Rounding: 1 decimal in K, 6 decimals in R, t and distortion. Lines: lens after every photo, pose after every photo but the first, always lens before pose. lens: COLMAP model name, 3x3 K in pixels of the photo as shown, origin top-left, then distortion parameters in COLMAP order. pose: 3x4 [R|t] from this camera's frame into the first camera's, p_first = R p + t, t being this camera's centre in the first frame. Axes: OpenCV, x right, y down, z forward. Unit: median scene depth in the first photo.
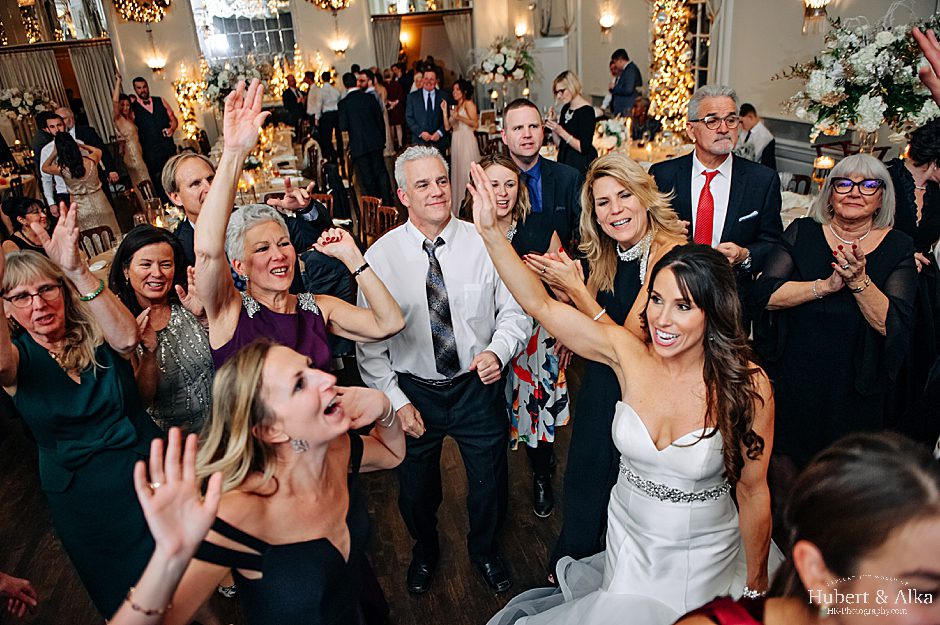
lens RADIAL K [[645.5, 0, 470.0], [0, 645.5, 312.5], [0, 0, 1]] dist [-0.043364, -0.000907]
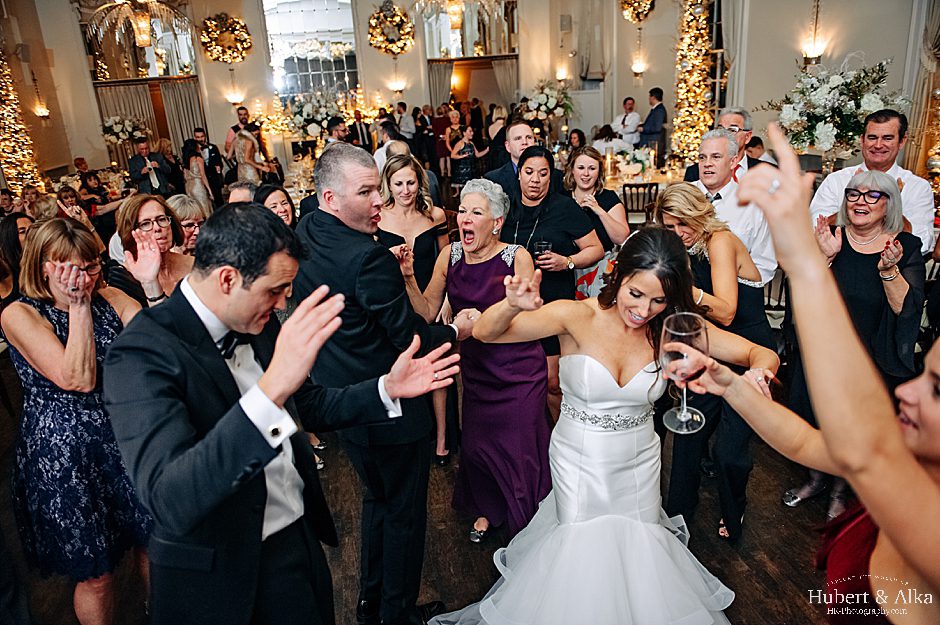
lens RADIAL K [[646.5, 0, 470.0], [0, 646.5, 312.5], [0, 0, 1]] dist [-0.045984, 0.004522]
pose [[0.998088, 0.031398, -0.053237, -0.009055], [-0.034586, 0.997595, -0.060059, 0.052302], [0.051223, 0.061786, 0.996774, -0.112905]]
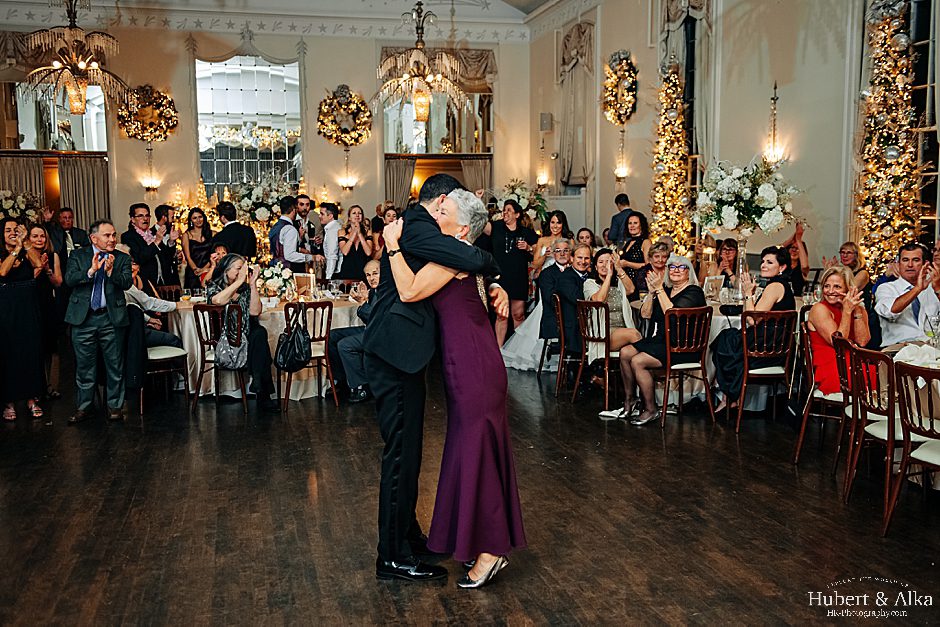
lens RADIAL K [[959.4, 0, 470.0], [0, 959.4, 313.5], [0, 0, 1]] dist [0.000008, 0.236868]
pose [[0.997645, 0.066652, -0.016184, 0.013315], [-0.068506, 0.956768, -0.282671, 0.209167], [-0.003356, 0.283114, 0.959081, -0.403623]]
